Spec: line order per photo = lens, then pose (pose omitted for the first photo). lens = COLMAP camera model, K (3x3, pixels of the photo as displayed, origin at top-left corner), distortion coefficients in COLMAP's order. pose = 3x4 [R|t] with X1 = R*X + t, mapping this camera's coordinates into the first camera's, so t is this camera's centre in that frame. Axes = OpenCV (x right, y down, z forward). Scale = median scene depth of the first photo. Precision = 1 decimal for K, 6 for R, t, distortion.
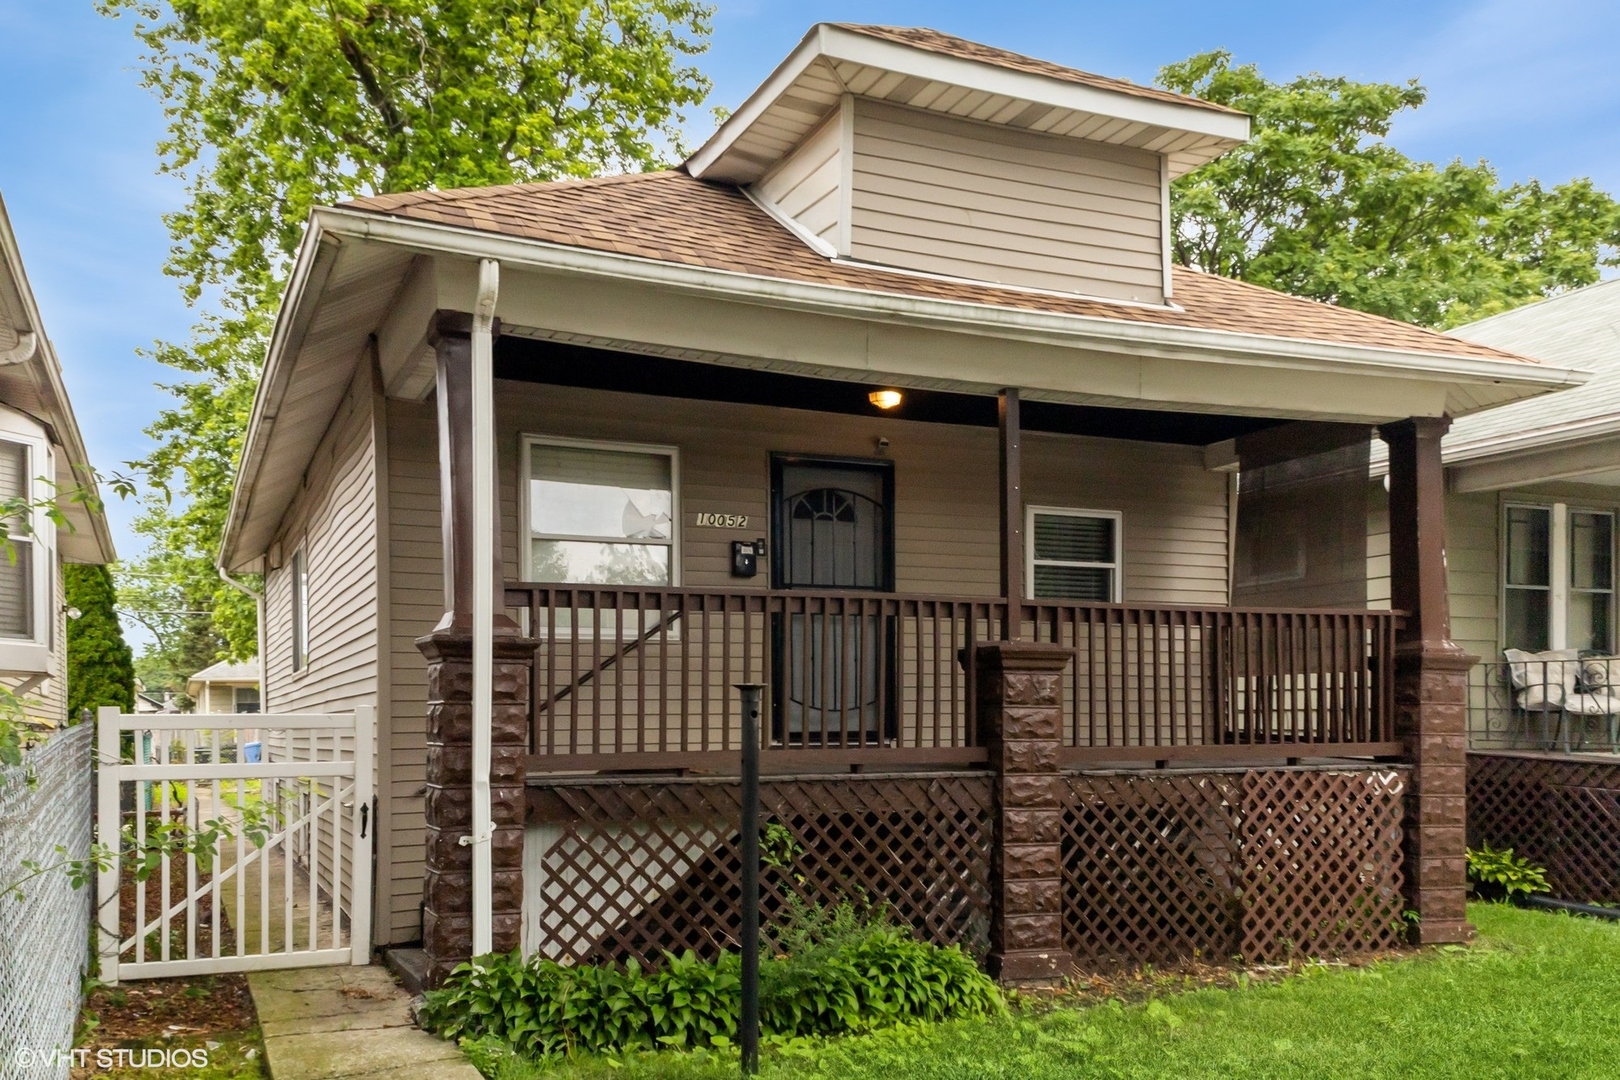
lens RADIAL K [[772.0, 0, 809.7], [0, 772.0, 504.9], [0, 0, 1]] dist [0.075200, -0.013393]
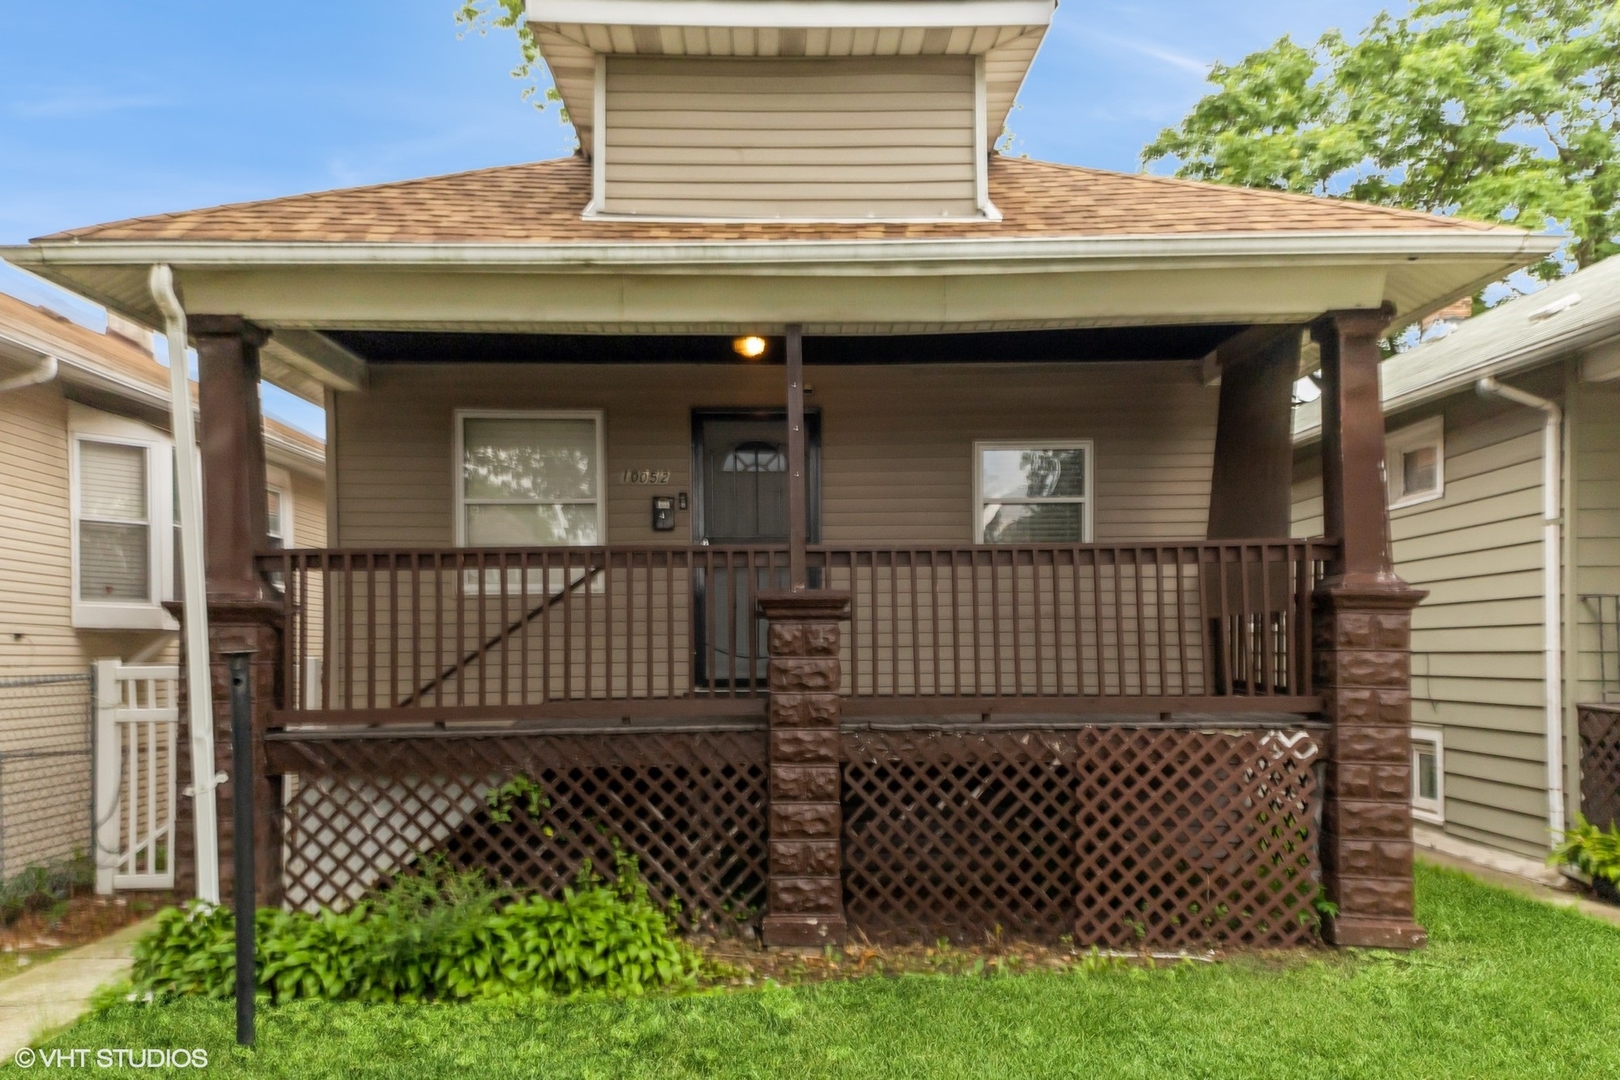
lens RADIAL K [[730.9, 0, 808.5], [0, 730.9, 459.2], [0, 0, 1]] dist [0.077608, 0.000369]
pose [[0.968392, -0.065731, -0.240616, 0.482489], [0.067339, 0.997729, -0.001542, 0.017150], [0.240171, -0.014710, 0.970619, 0.122180]]
